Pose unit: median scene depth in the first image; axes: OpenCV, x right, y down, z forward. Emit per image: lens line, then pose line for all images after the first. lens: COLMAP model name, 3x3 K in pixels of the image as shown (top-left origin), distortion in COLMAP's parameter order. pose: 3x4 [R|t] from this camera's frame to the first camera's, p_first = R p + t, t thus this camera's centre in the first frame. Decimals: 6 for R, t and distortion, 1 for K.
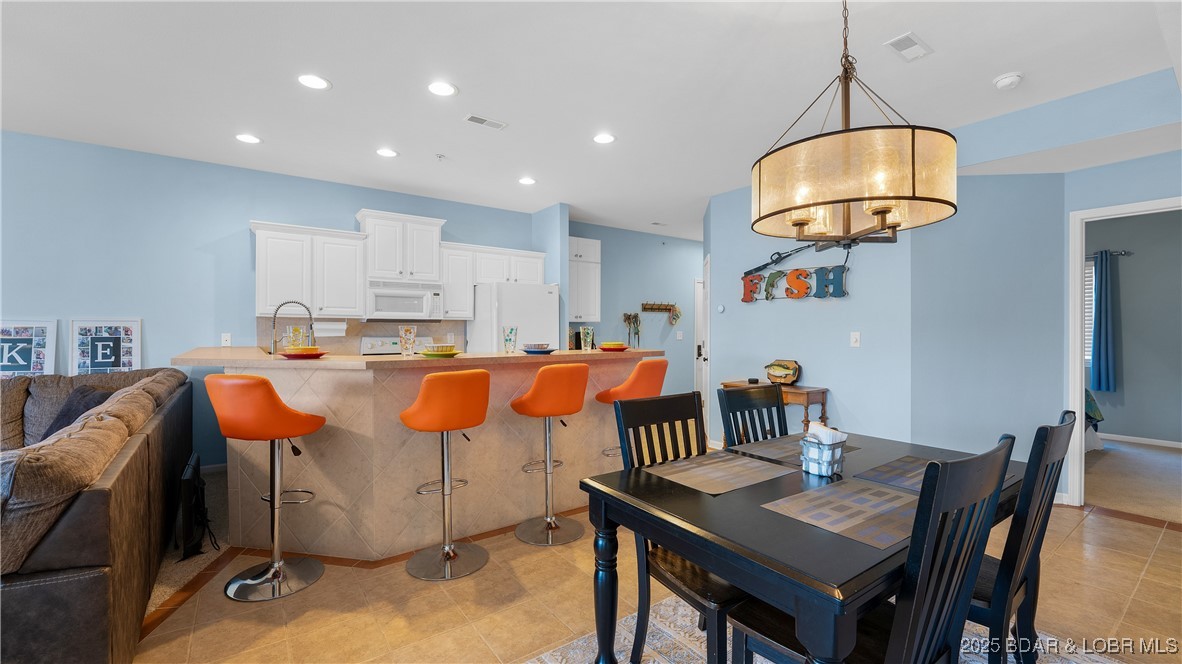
lens RADIAL K [[498.8, 0, 587.0], [0, 498.8, 330.0], [0, 0, 1]] dist [-0.001772, -0.000354]
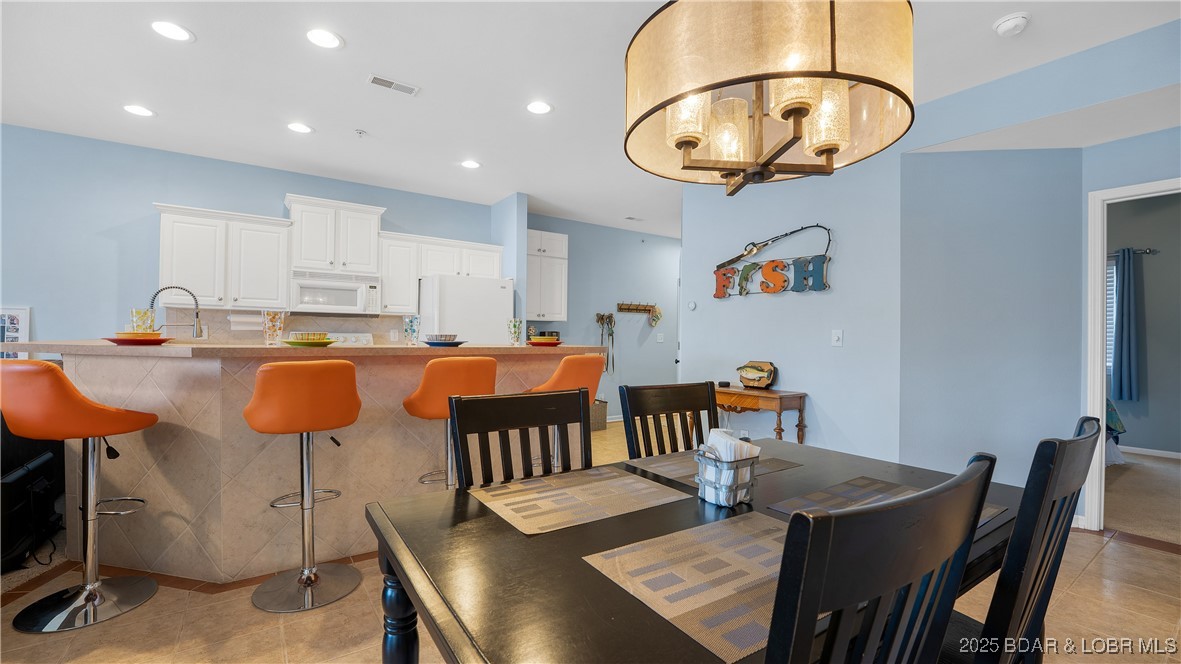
lens RADIAL K [[491.3, 0, 557.5], [0, 491.3, 336.7], [0, 0, 1]] dist [-0.014437, 0.000101]
pose [[0.998066, 0.004337, -0.062005, 0.093691], [-0.004318, 0.999991, 0.000445, 0.018142], [0.062007, -0.000177, 0.998076, 0.098217]]
